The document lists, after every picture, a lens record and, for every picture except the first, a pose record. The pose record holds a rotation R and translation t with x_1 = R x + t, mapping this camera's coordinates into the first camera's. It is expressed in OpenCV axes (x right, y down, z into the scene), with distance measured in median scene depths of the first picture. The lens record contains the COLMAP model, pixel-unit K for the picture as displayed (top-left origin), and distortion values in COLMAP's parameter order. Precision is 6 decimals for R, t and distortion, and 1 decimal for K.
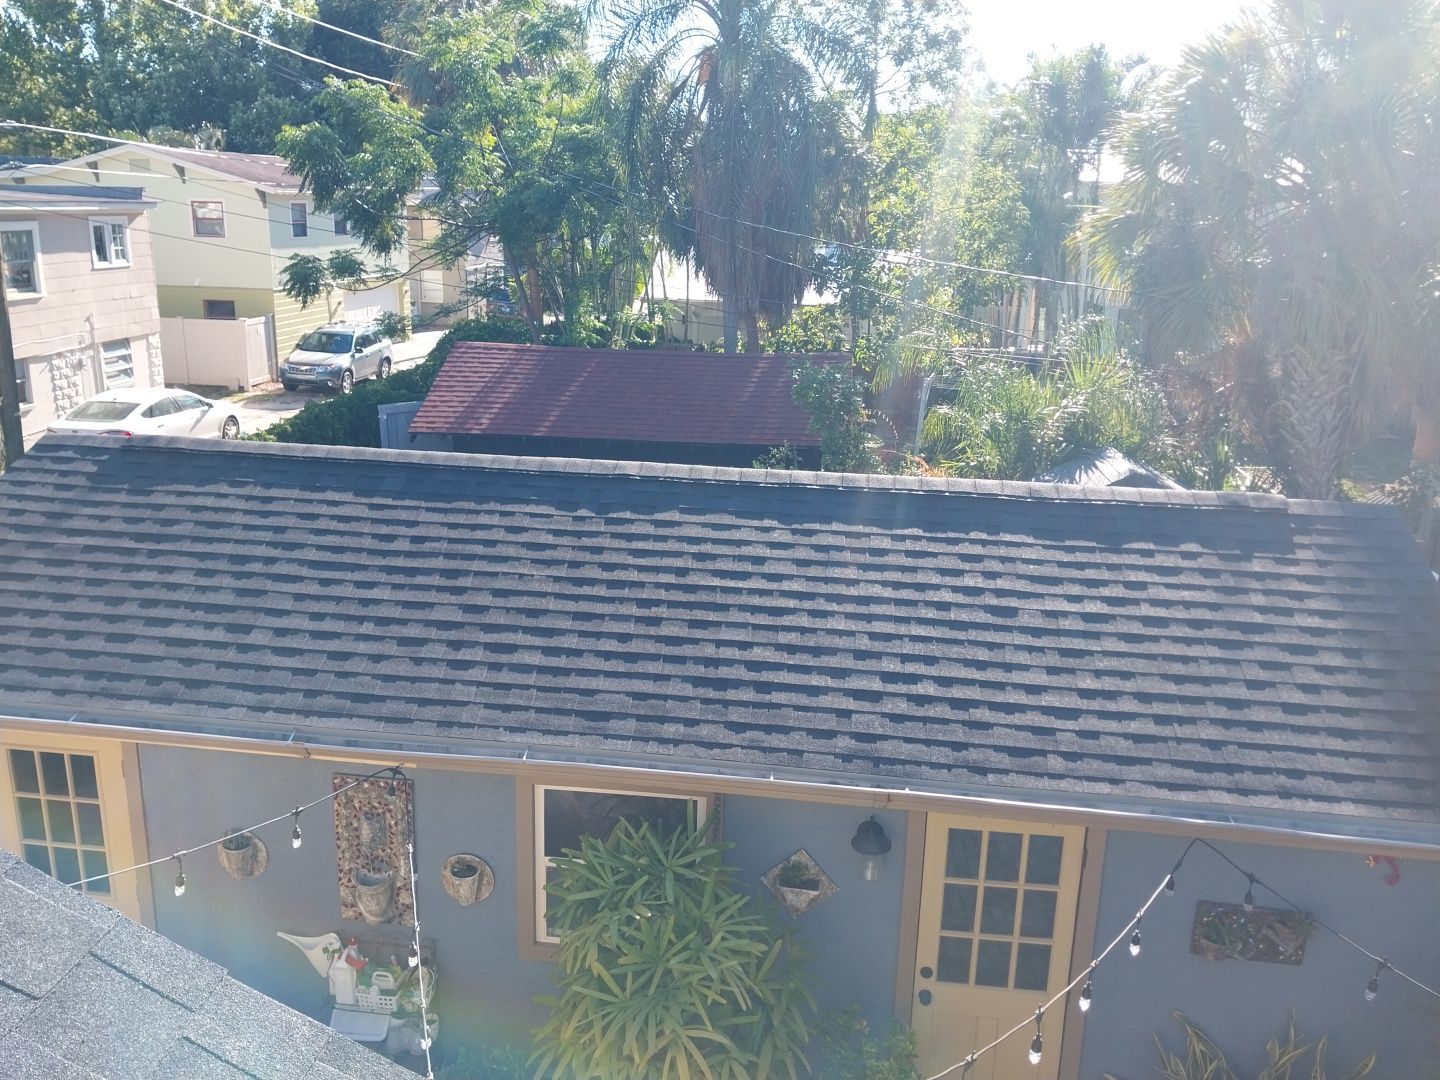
lens RADIAL K [[1120.3, 0, 677.3], [0, 1120.3, 536.1], [0, 0, 1]] dist [0.029328, -0.040884]
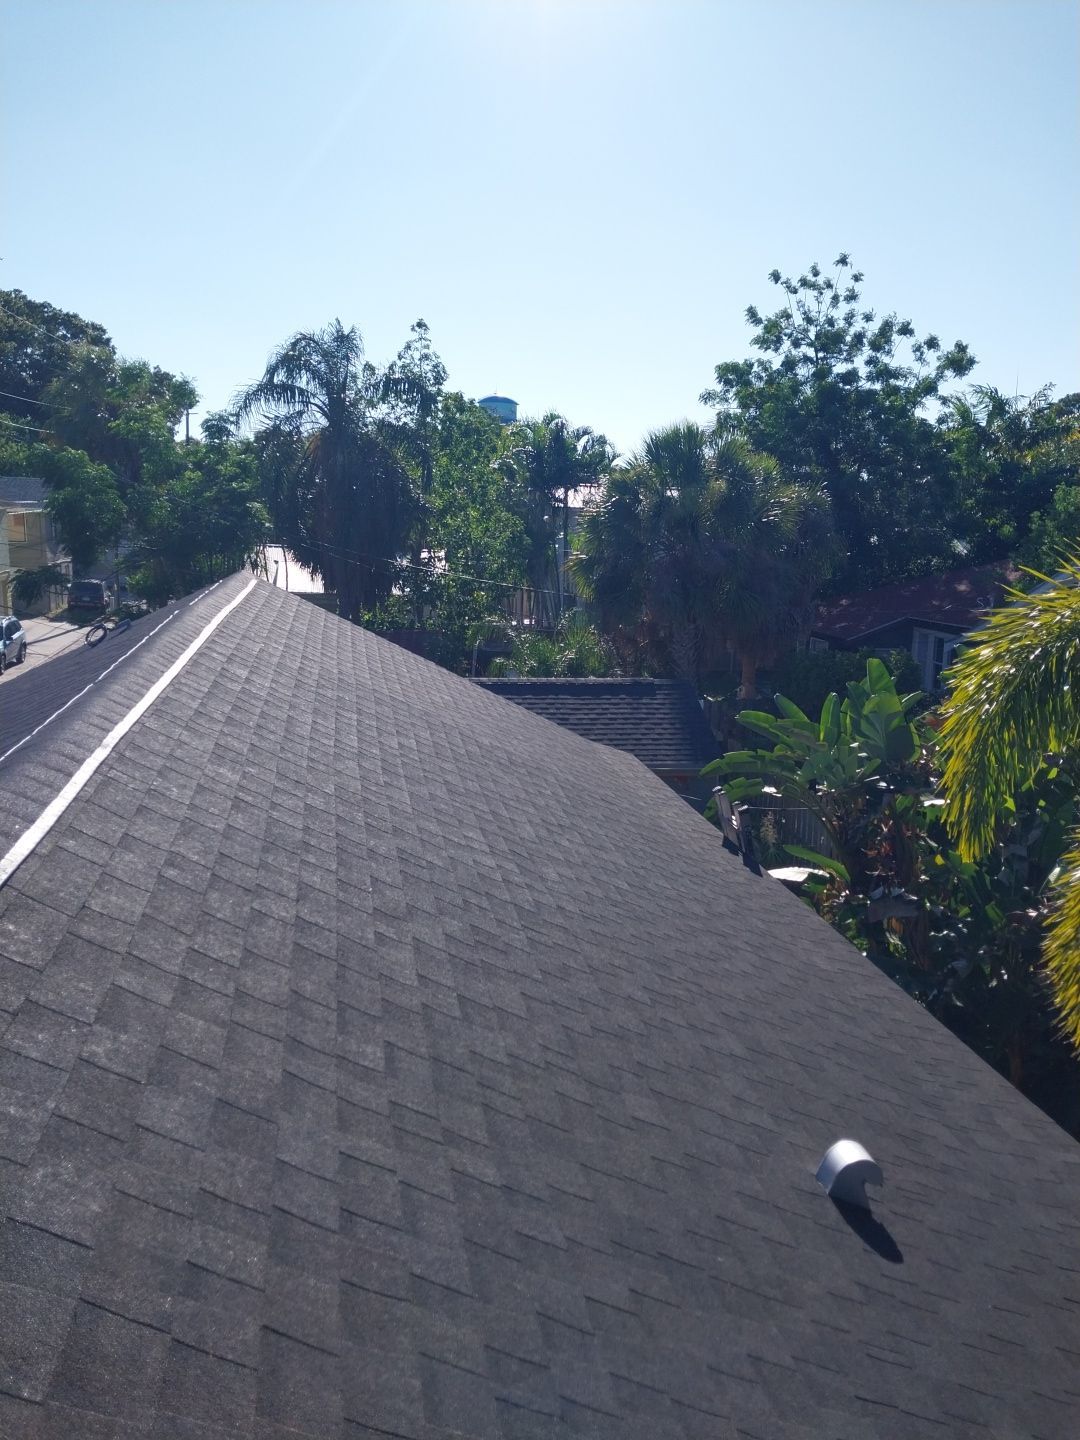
lens RADIAL K [[1120.3, 0, 517.5], [0, 1120.3, 750.0], [0, 0, 1]] dist [0.029328, -0.040884]
pose [[0.951542, -0.063670, 0.300855, -0.317601], [0.079589, 0.995987, -0.040942, 0.116275], [-0.297041, 0.062903, 0.952791, -0.778792]]
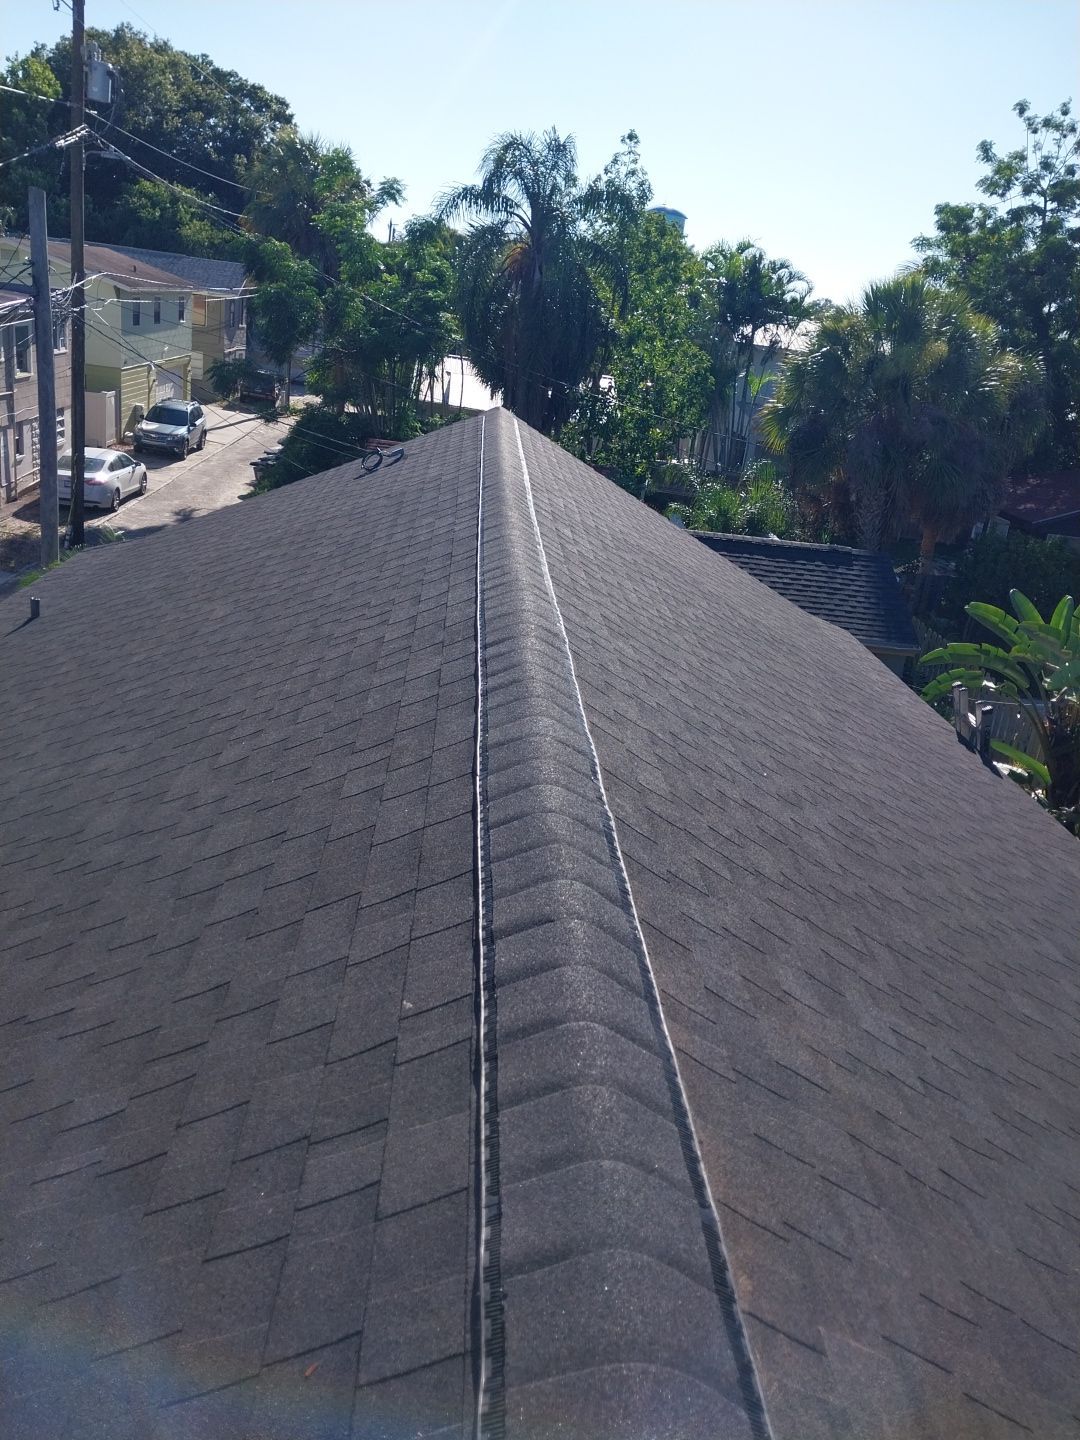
lens RADIAL K [[1120.3, 0, 515.3], [0, 1120.3, 720.3], [0, 0, 1]] dist [0.029328, -0.040884]
pose [[0.978772, 0.029301, 0.202845, -0.408571], [-0.047177, 0.995360, 0.083864, 0.097984], [-0.199447, -0.091653, 0.975613, -0.785920]]
